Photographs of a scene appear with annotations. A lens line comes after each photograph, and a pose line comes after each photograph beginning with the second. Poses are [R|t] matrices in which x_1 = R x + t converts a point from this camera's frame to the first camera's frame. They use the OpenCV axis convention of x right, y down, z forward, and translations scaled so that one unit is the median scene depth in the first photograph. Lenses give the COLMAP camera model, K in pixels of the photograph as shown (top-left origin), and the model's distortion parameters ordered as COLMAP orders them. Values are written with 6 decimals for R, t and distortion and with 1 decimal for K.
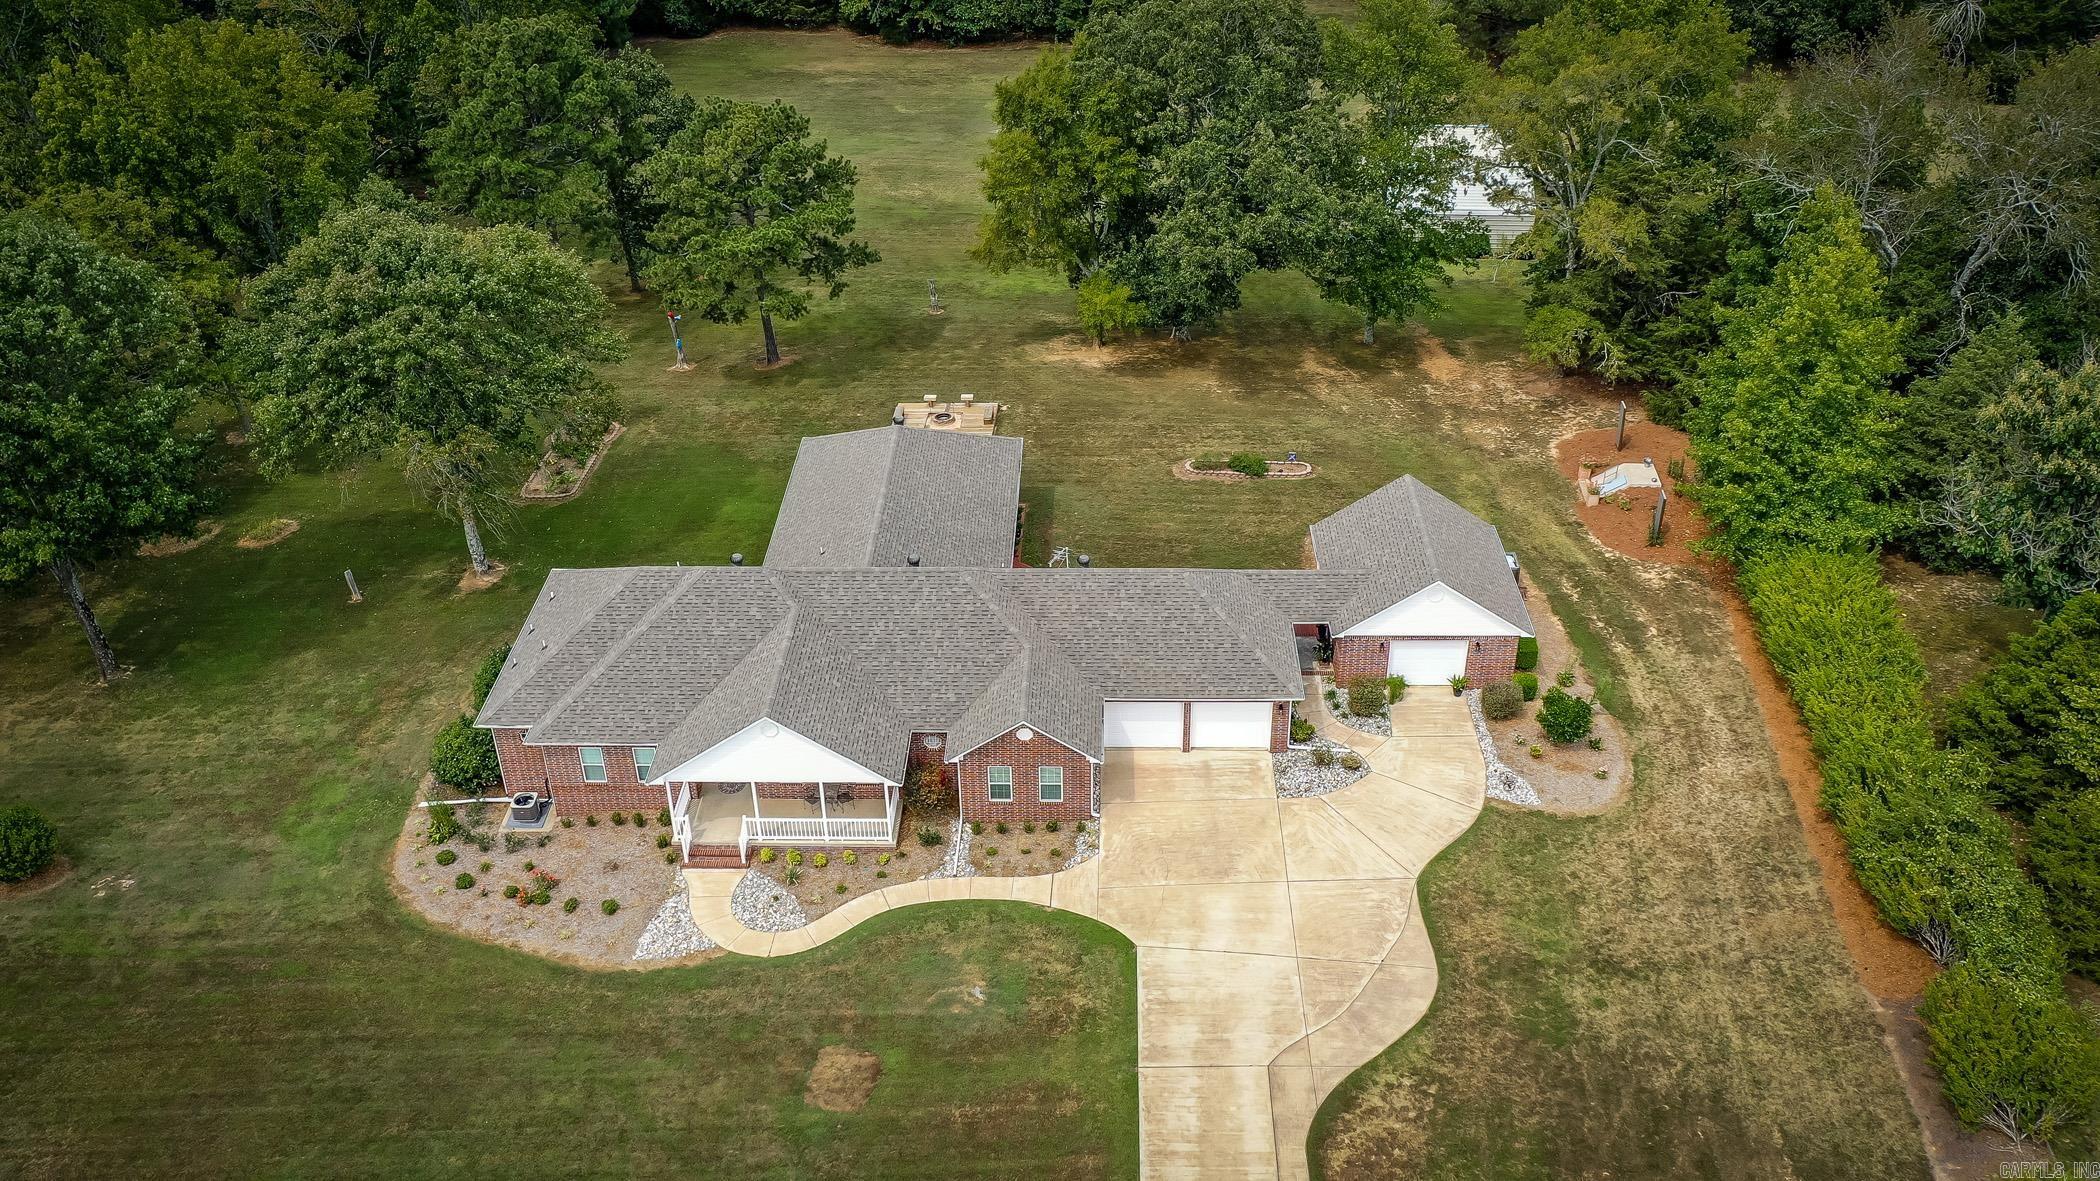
lens RADIAL K [[1661.0, 0, 1052.5], [0, 1661.0, 597.5], [0, 0, 1]] dist [0.019216, 0.012029]
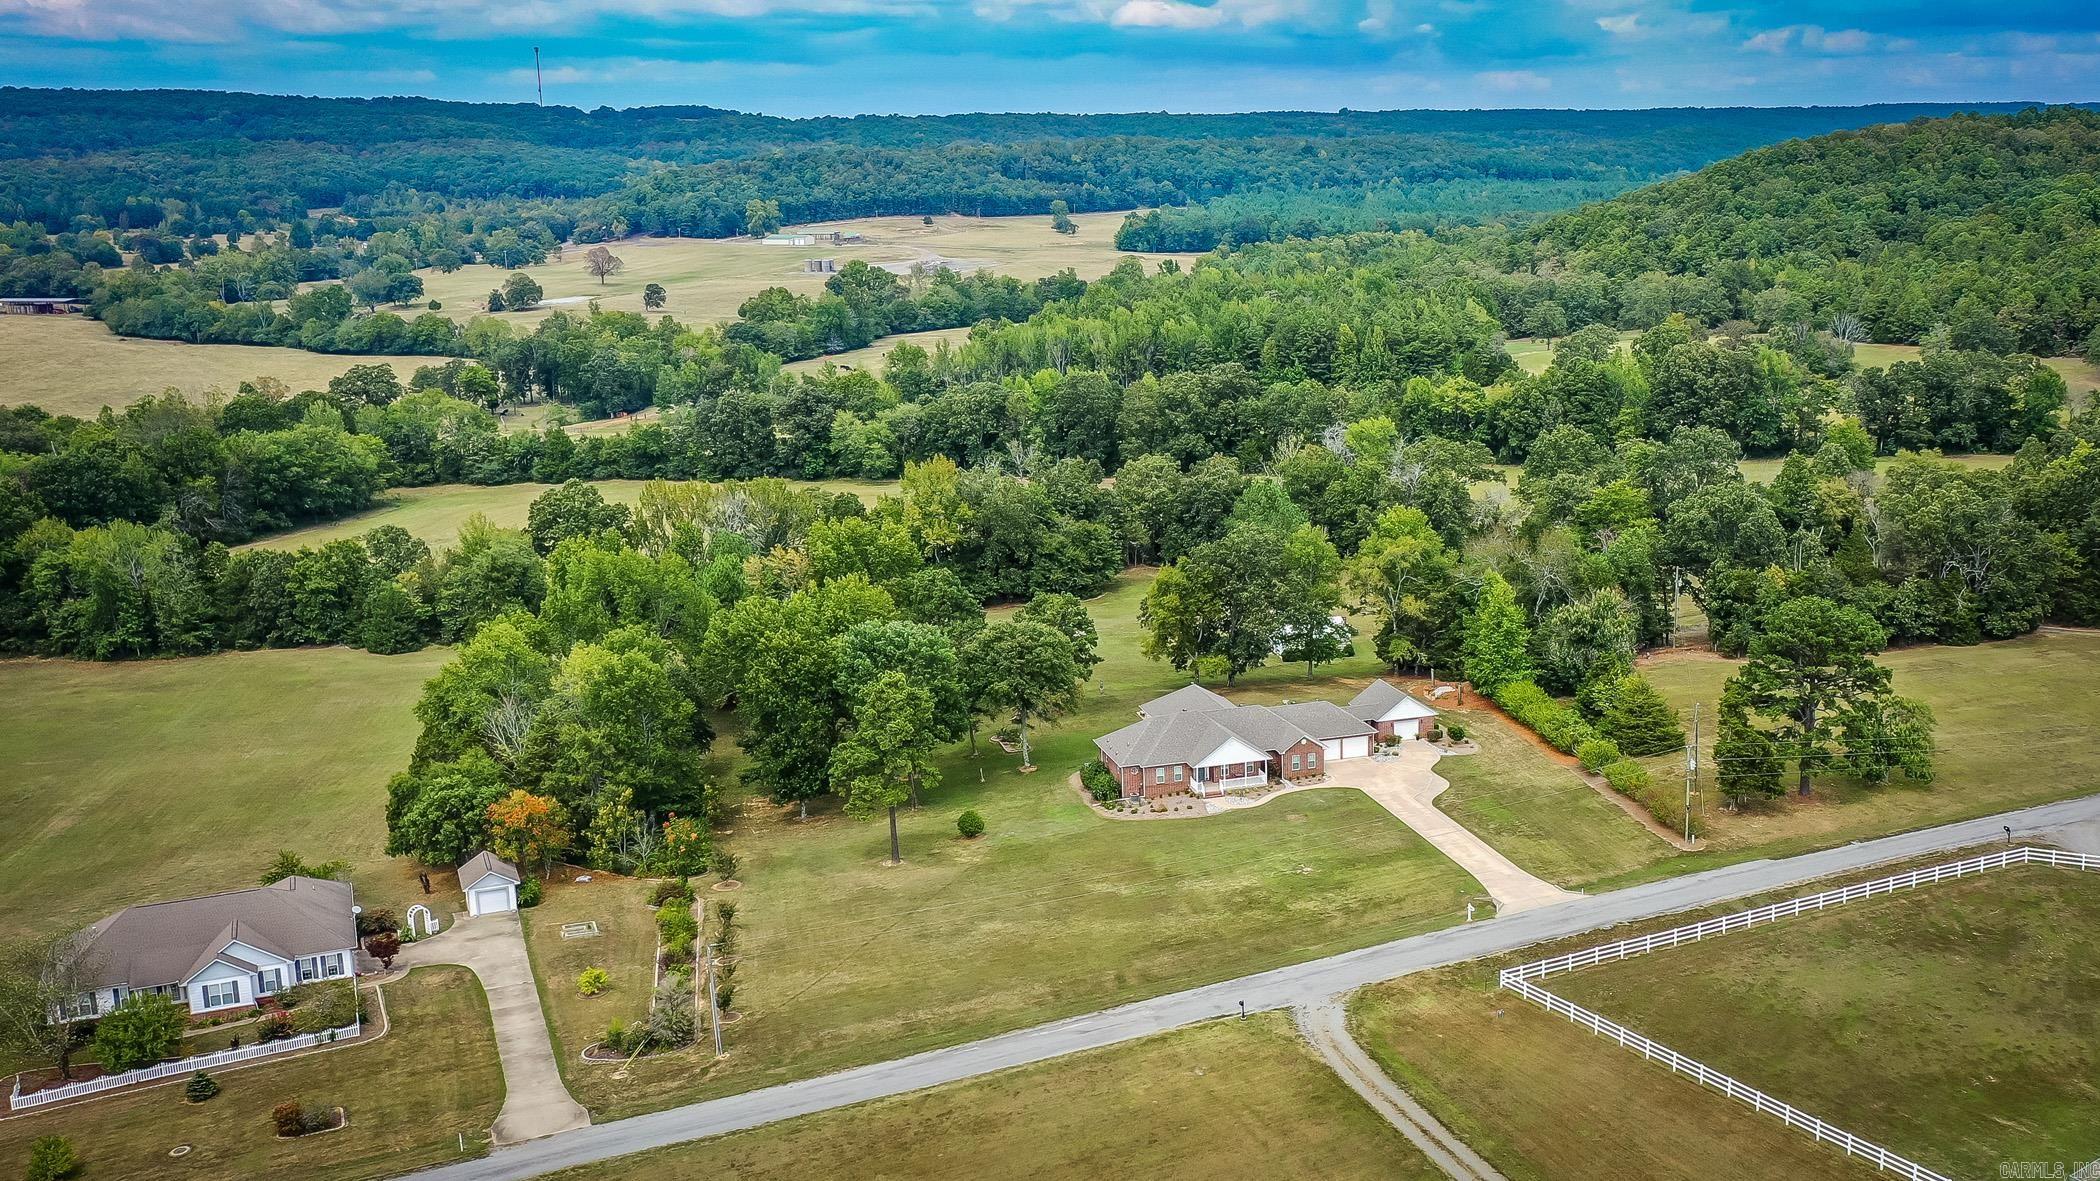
lens RADIAL K [[1842.3, 0, 1172.1], [0, 1842.3, 690.7], [0, 0, 1]] dist [0.031605, -0.008842]
pose [[0.947920, -0.089566, 0.305655, -1.142896], [0.181839, 0.940065, -0.288466, 0.831813], [-0.261499, 0.329023, 0.907393, -1.841205]]
